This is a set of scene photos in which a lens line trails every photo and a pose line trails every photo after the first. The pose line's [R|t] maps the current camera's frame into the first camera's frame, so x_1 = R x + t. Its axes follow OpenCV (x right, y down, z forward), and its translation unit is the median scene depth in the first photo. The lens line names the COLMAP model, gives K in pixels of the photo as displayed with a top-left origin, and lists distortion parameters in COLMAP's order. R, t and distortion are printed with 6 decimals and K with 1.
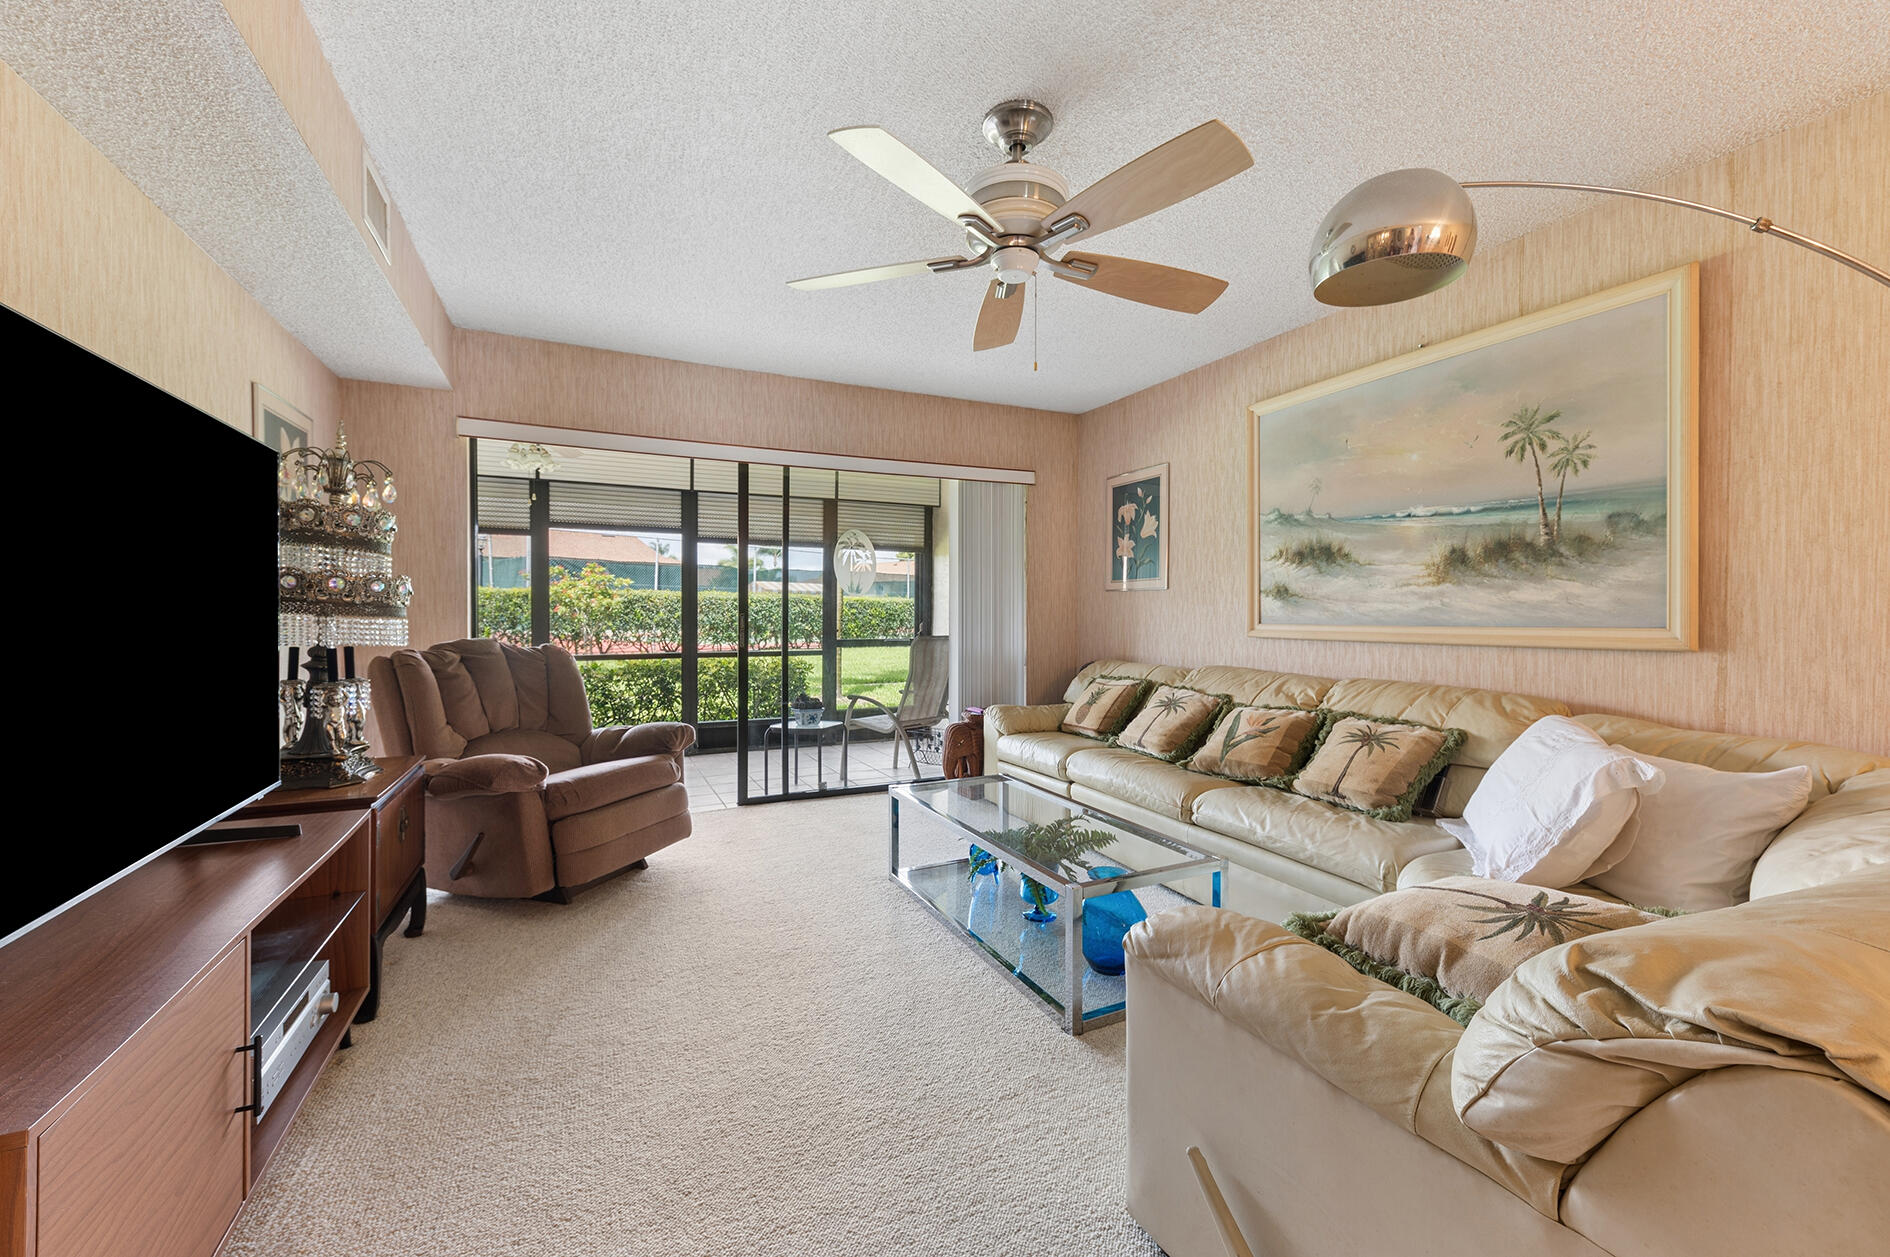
lens RADIAL K [[738.0, 0, 938.8], [0, 738.0, 620.6], [0, 0, 1]] dist [0.012060, -0.000289]
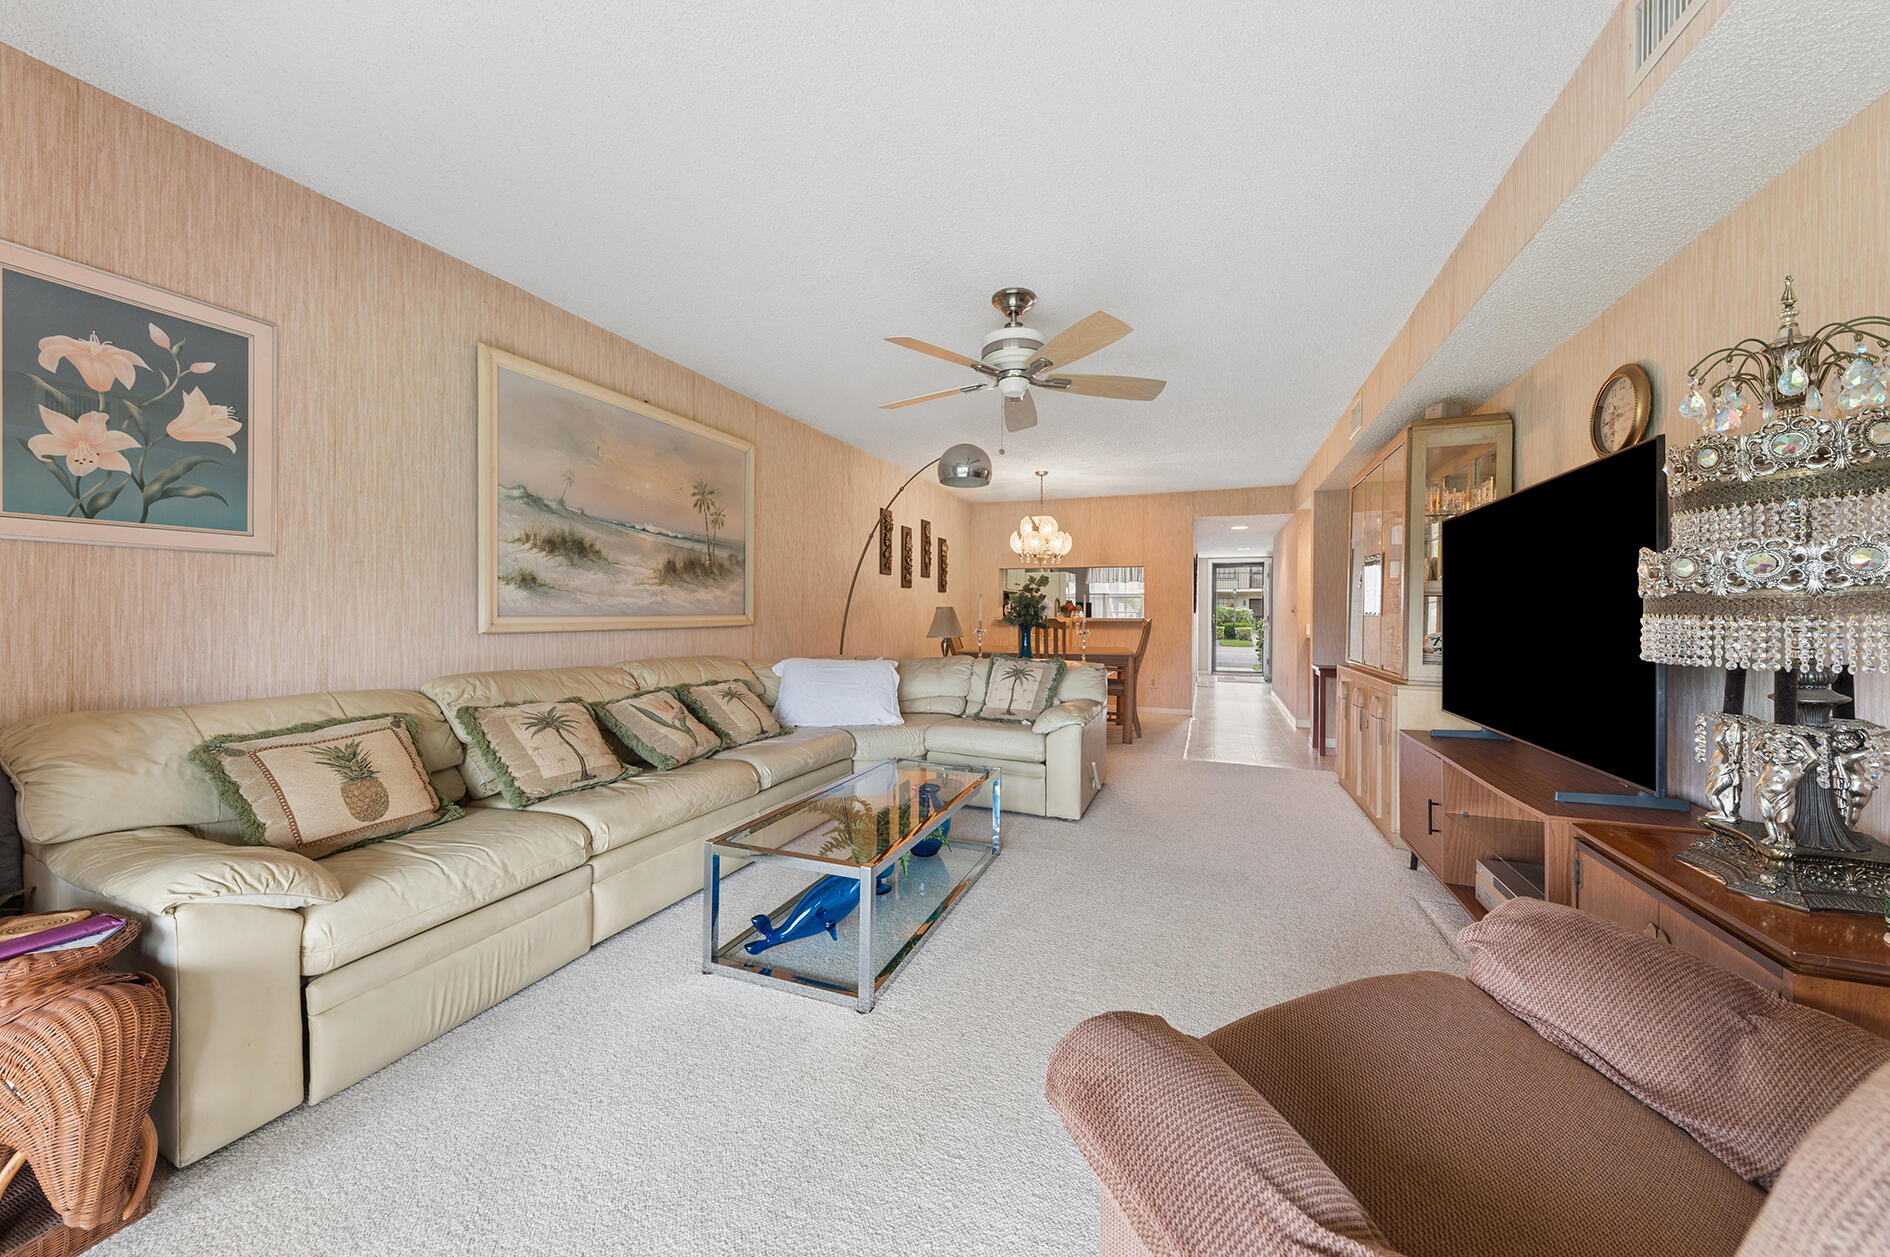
lens RADIAL K [[644.2, 0, 942.8], [0, 644.2, 613.7], [0, 0, 1]] dist [-0.000349, -0.000053]
pose [[-0.671363, -0.009112, 0.741073, -0.514512], [-0.002858, 0.999949, 0.009706, -0.008396], [-0.741123, 0.004399, -0.671355, 1.305333]]
